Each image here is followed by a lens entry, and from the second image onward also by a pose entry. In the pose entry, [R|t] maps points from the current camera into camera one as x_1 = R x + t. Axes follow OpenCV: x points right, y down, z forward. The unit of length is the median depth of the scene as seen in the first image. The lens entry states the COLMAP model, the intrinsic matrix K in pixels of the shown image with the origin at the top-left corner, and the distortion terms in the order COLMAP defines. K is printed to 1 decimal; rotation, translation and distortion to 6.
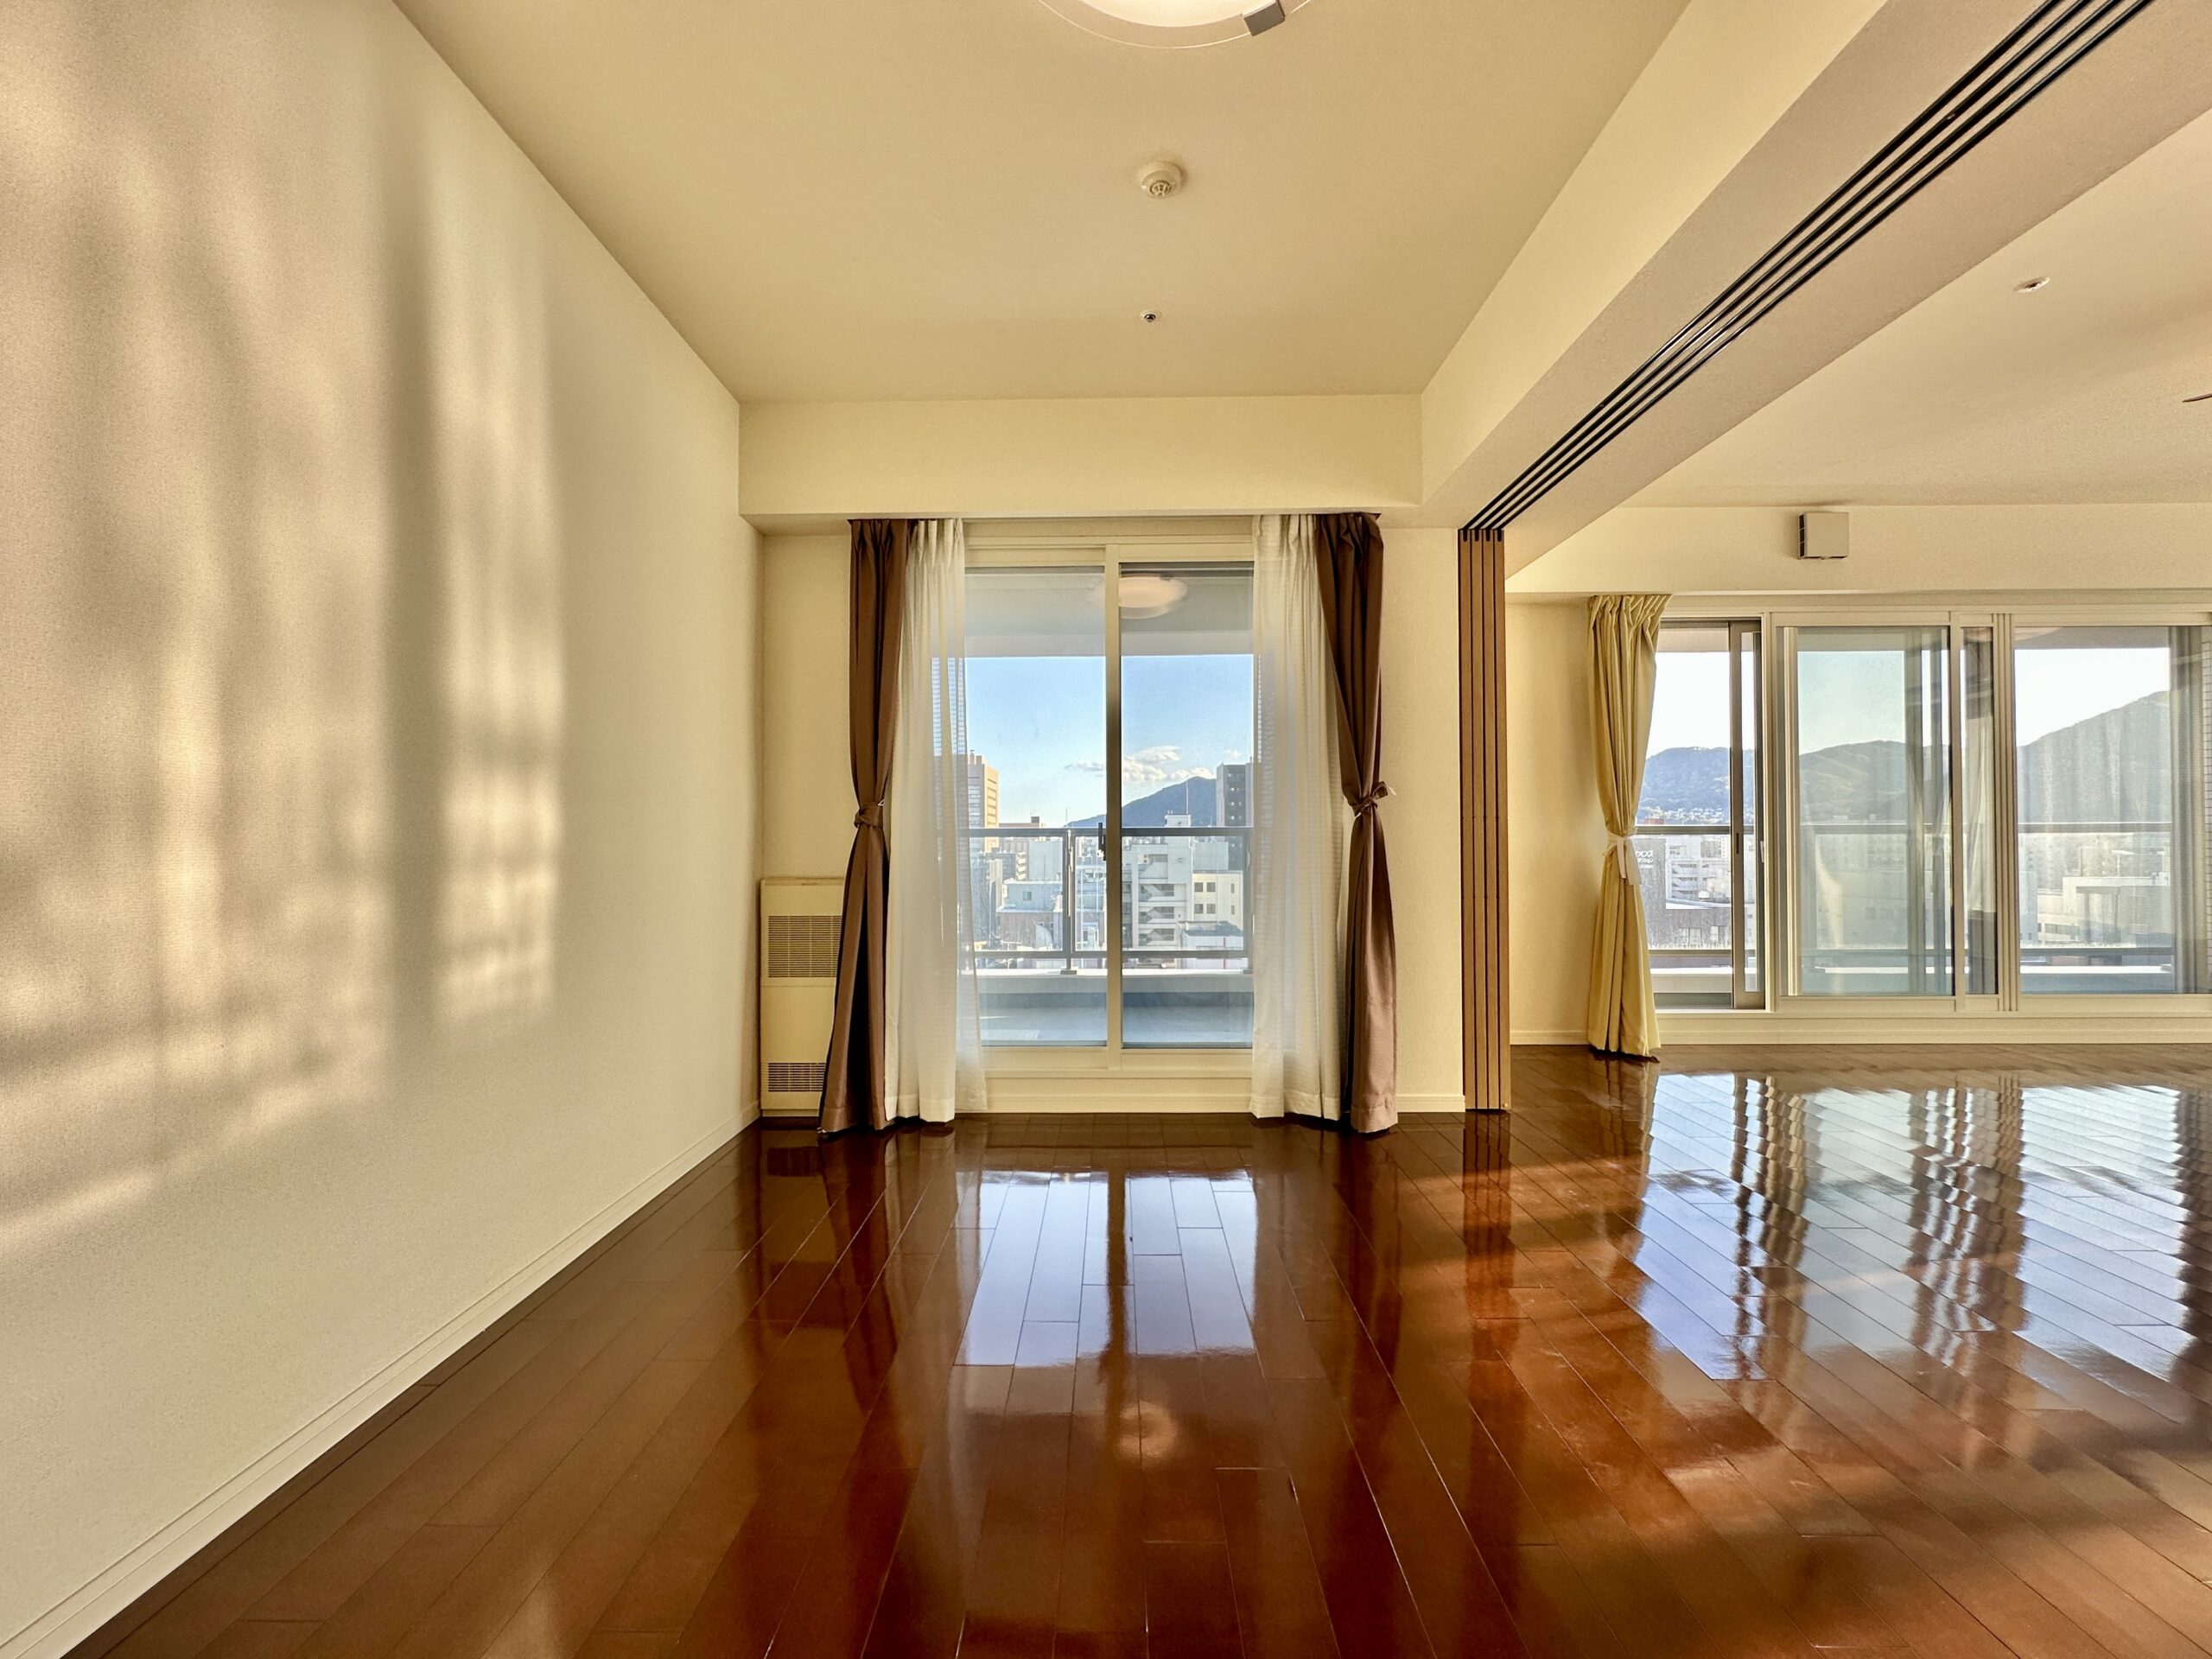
lens RADIAL K [[884.1, 0, 1097.2], [0, 884.1, 829.3], [0, 0, 1]] dist [-0.004555, 0.001114]
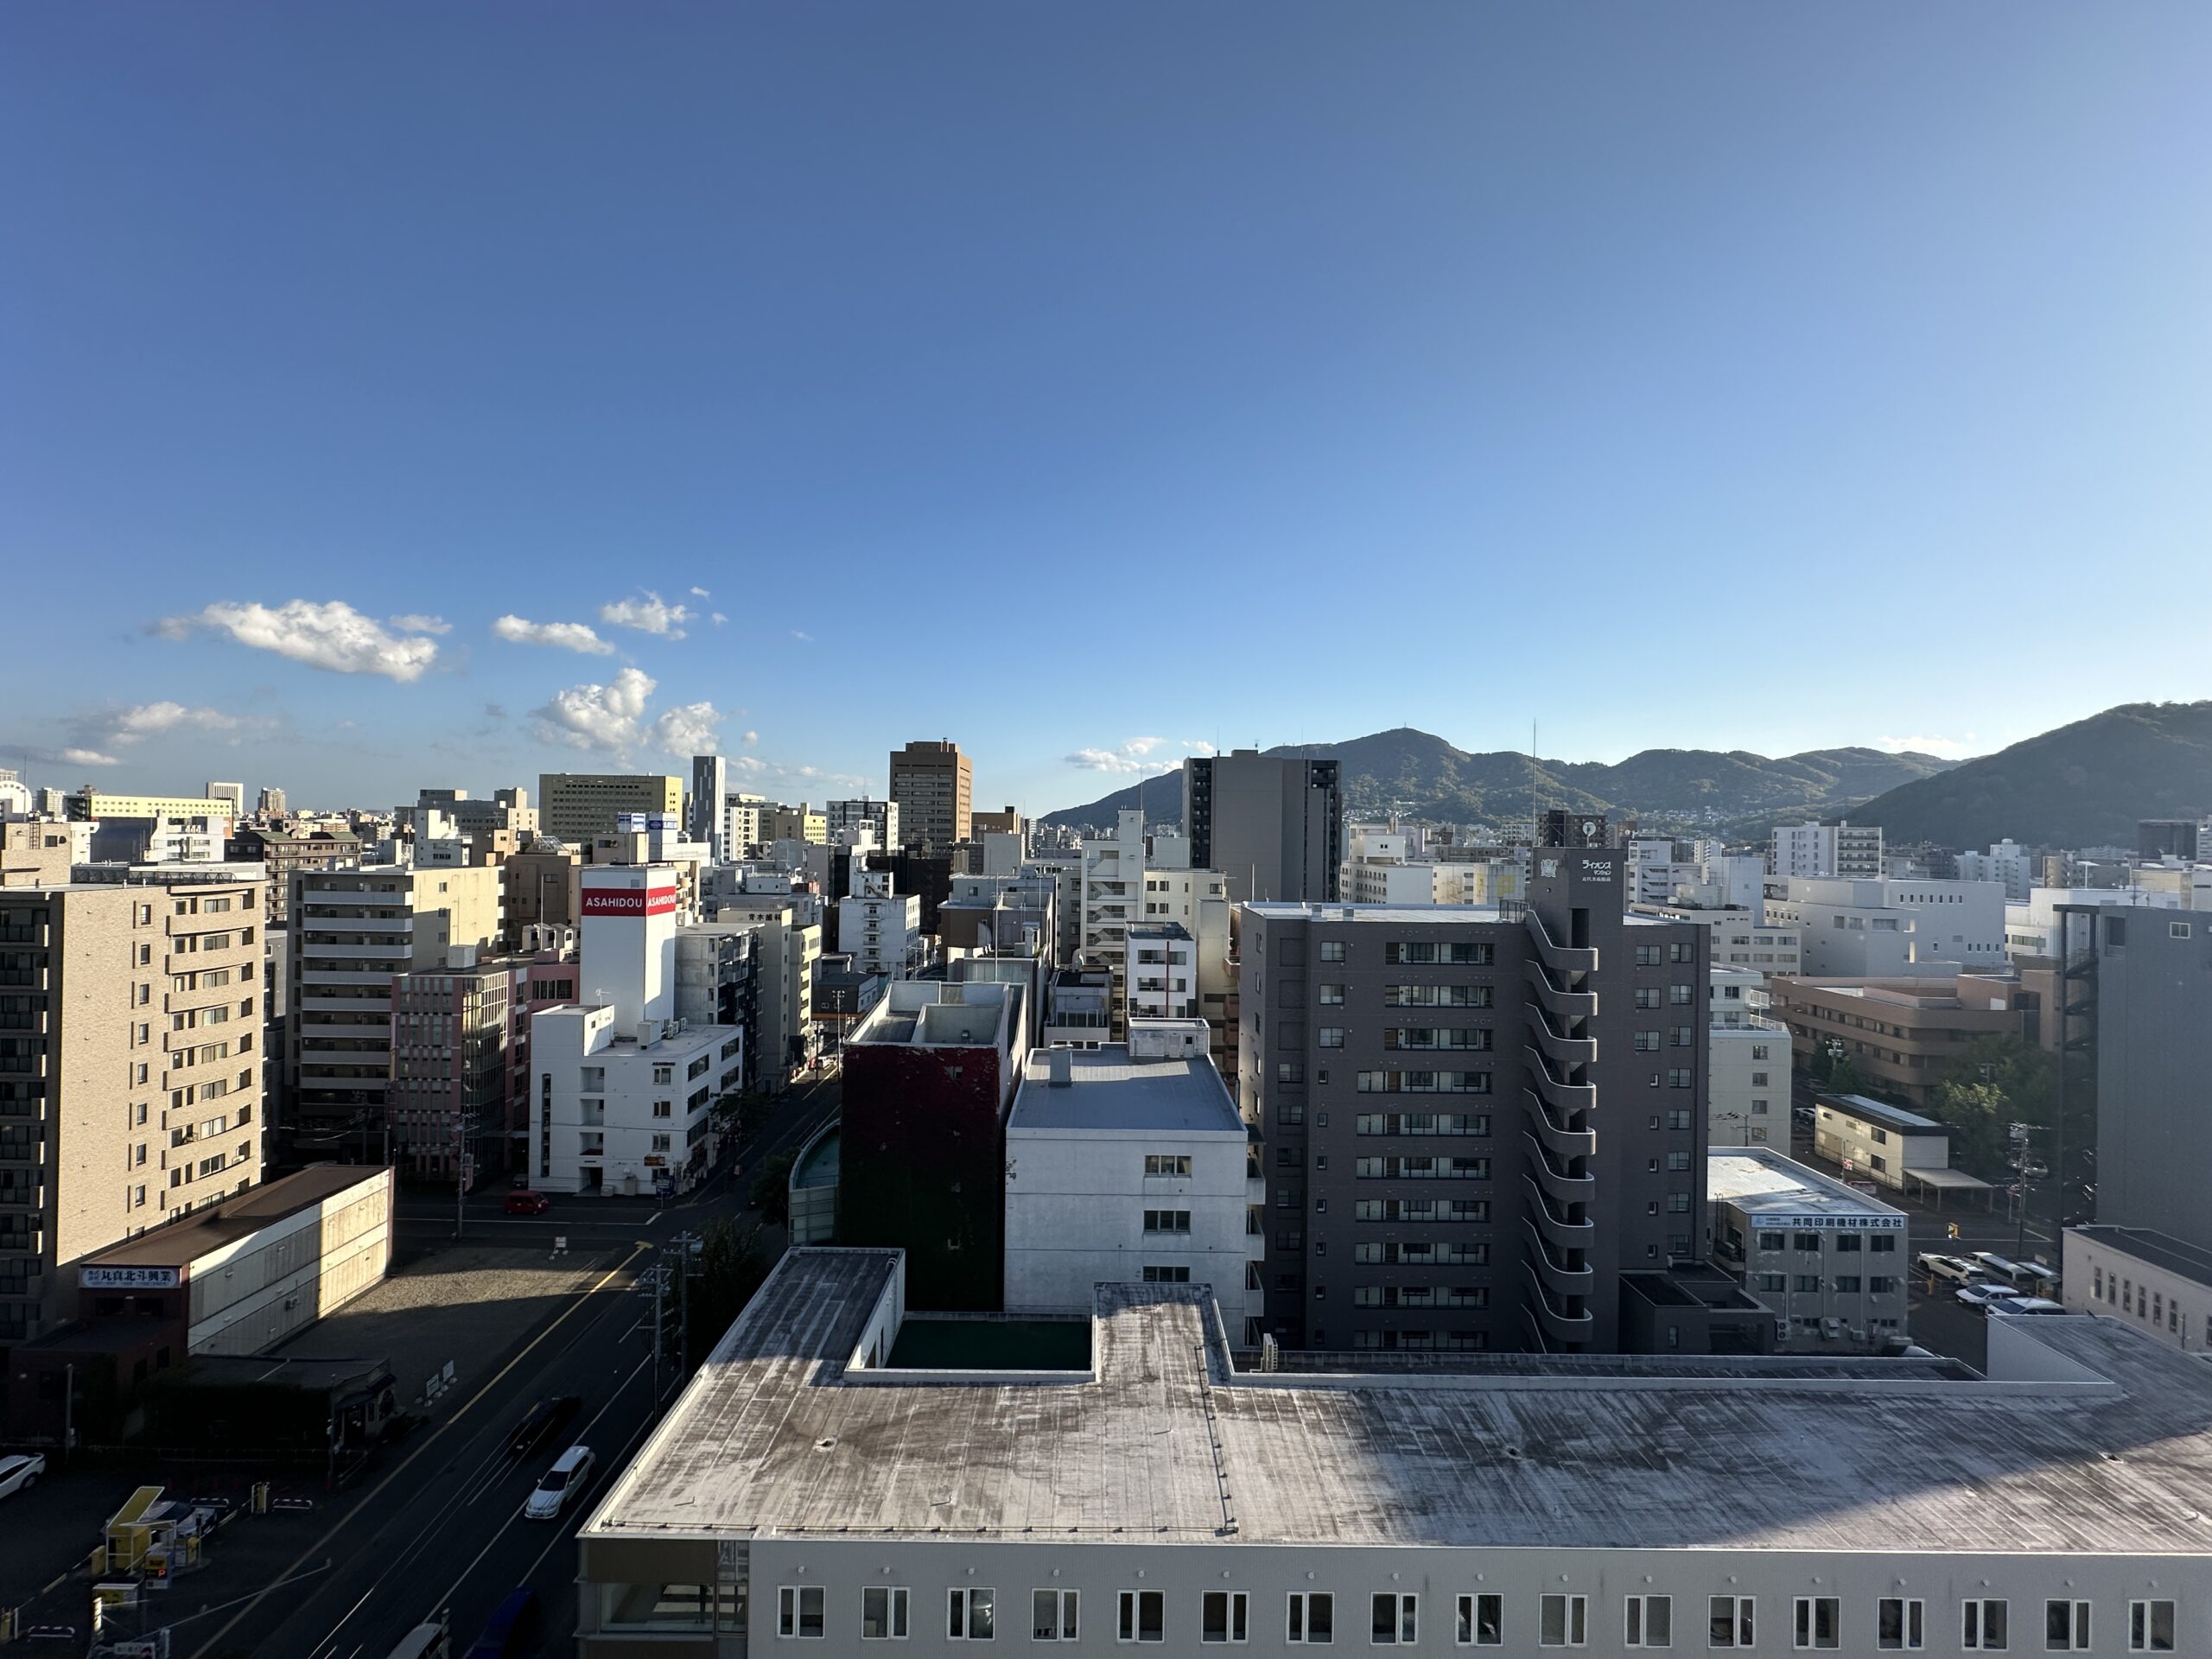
lens RADIAL K [[884.1, 0, 1095.1], [0, 884.1, 829.0], [0, 0, 1]] dist [-0.004555, 0.001114]
pose [[0.999656, 0.018623, 0.018458, 1.383757], [-0.018805, 0.999776, 0.009734, -0.169482], [-0.018273, -0.010078, 0.999782, 1.678860]]
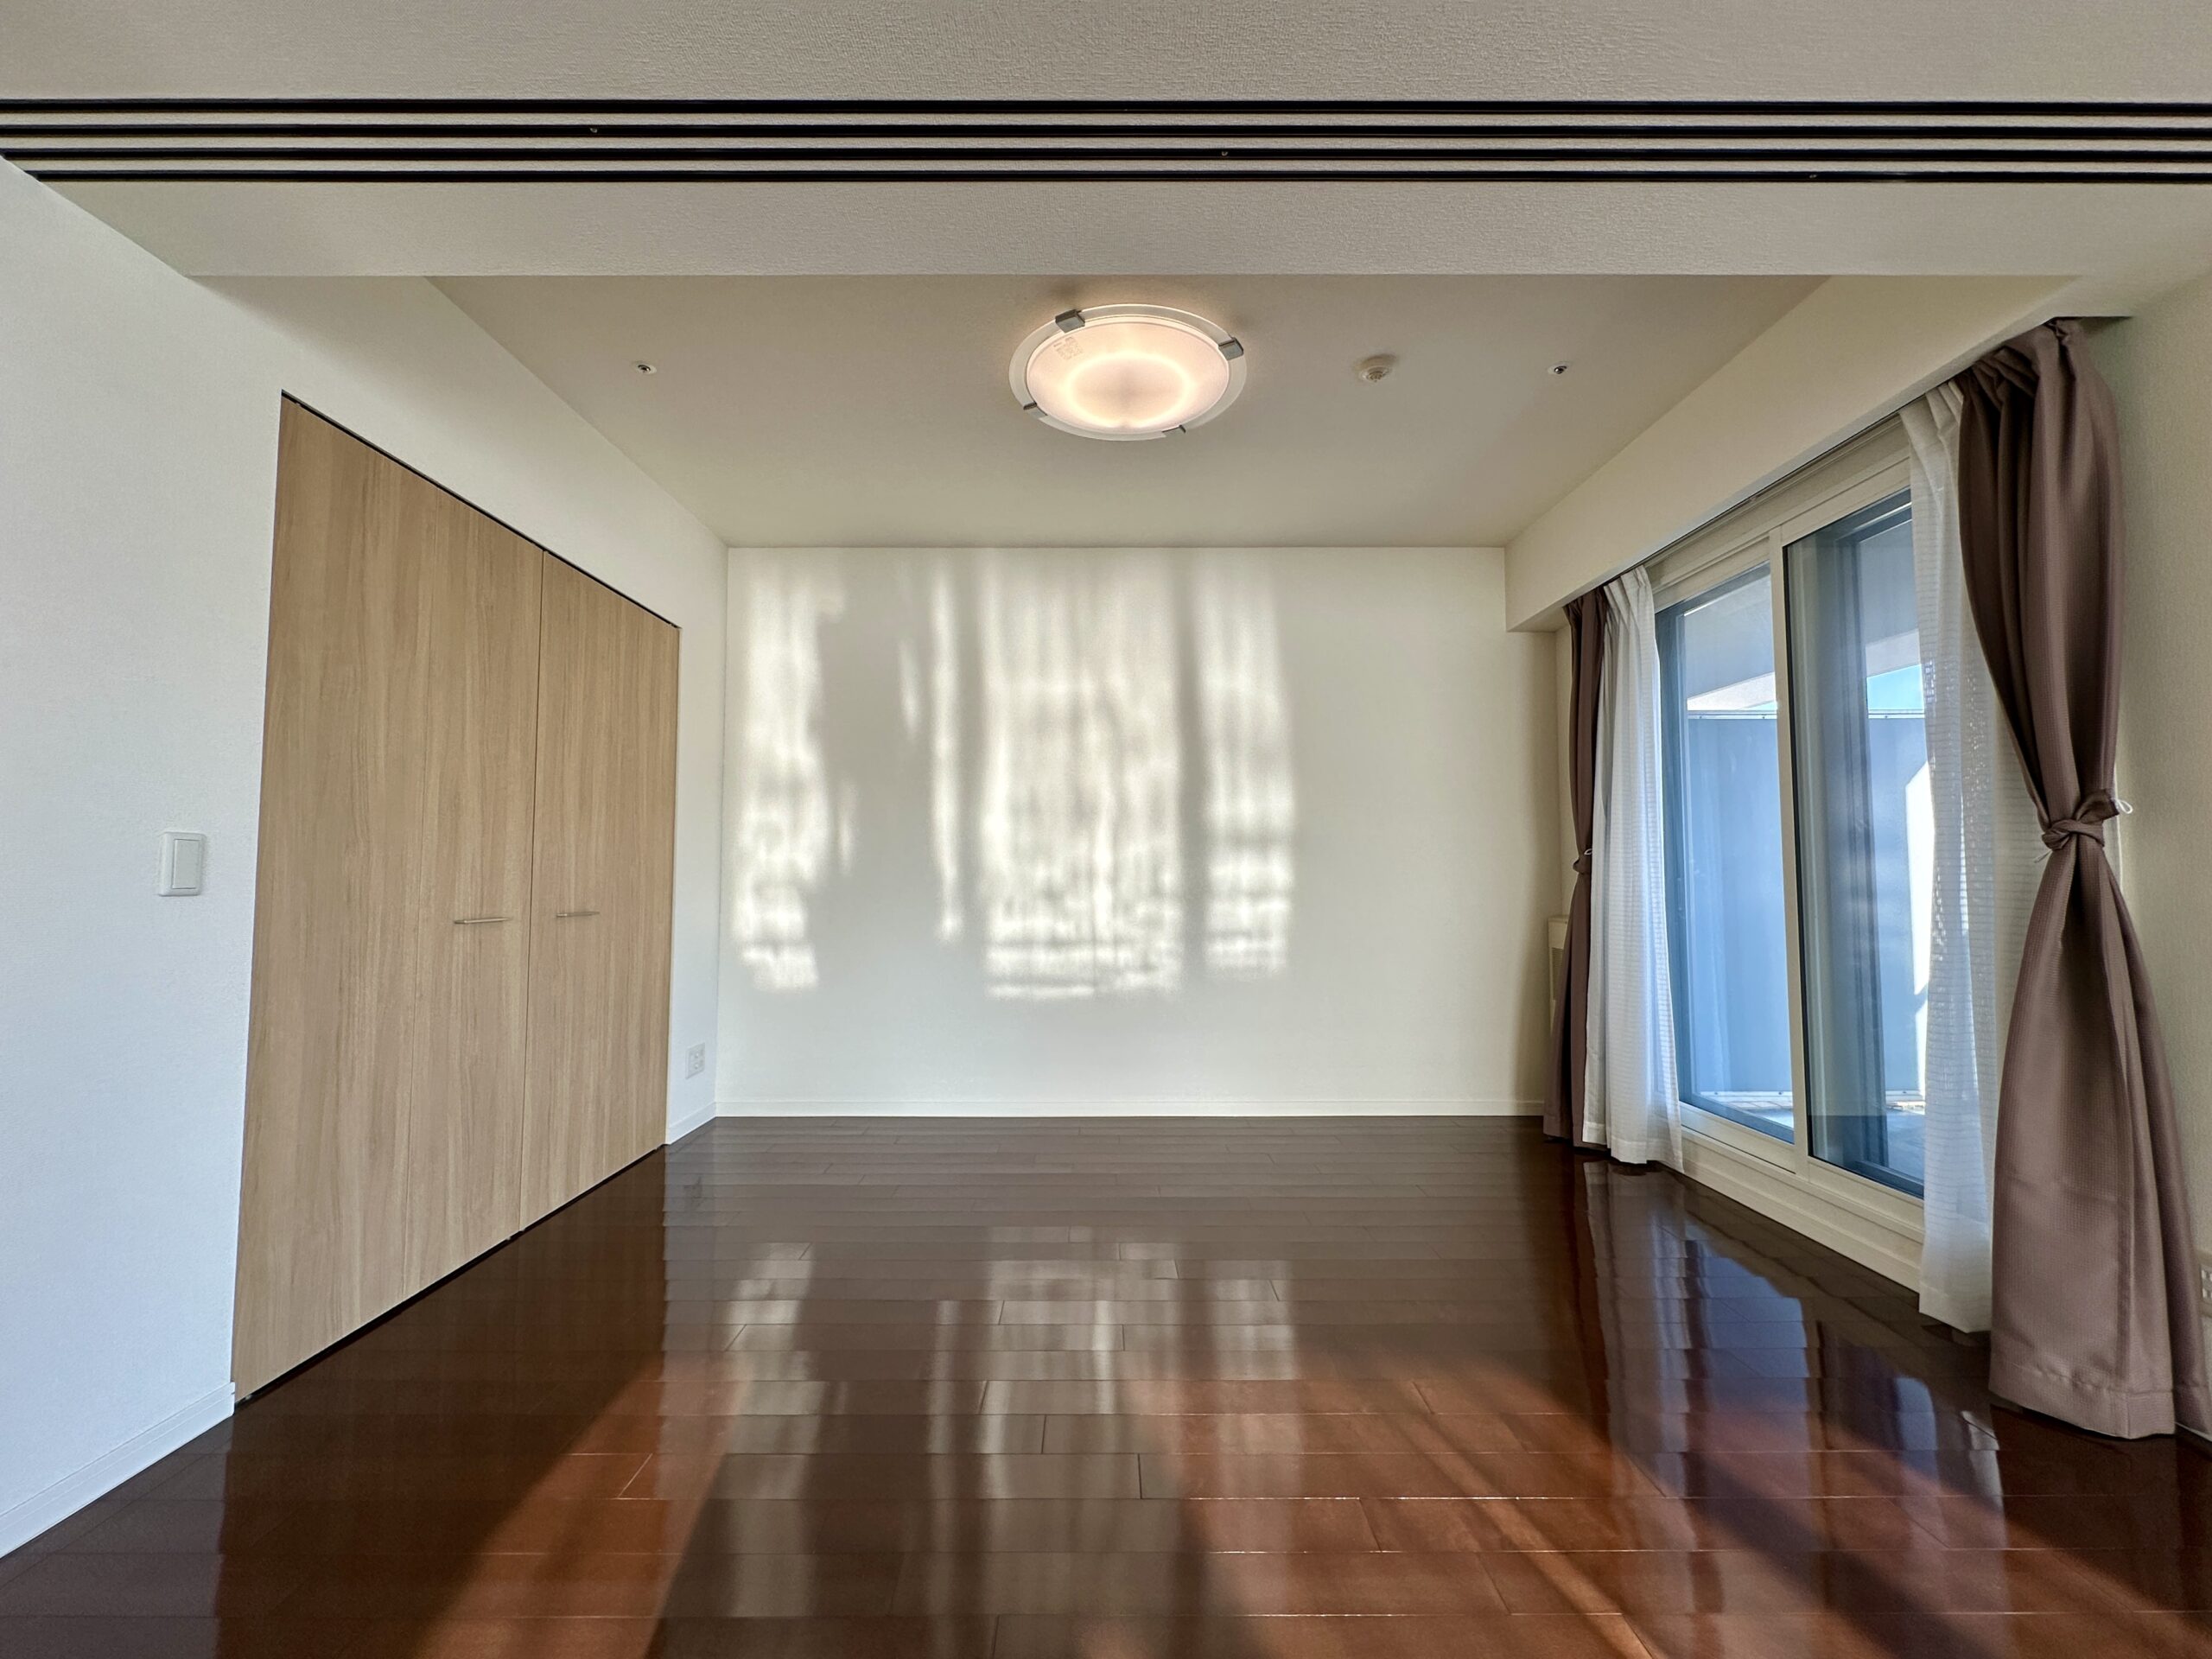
lens RADIAL K [[884.1, 0, 1103.9], [0, 884.1, 832.8], [0, 0, 1]] dist [-0.004555, 0.001114]
pose [[0.028628, -0.046221, -0.998521, 0.854880], [0.013991, 0.998851, -0.045836, -0.011655], [0.999492, -0.012658, 0.029241, 0.371592]]
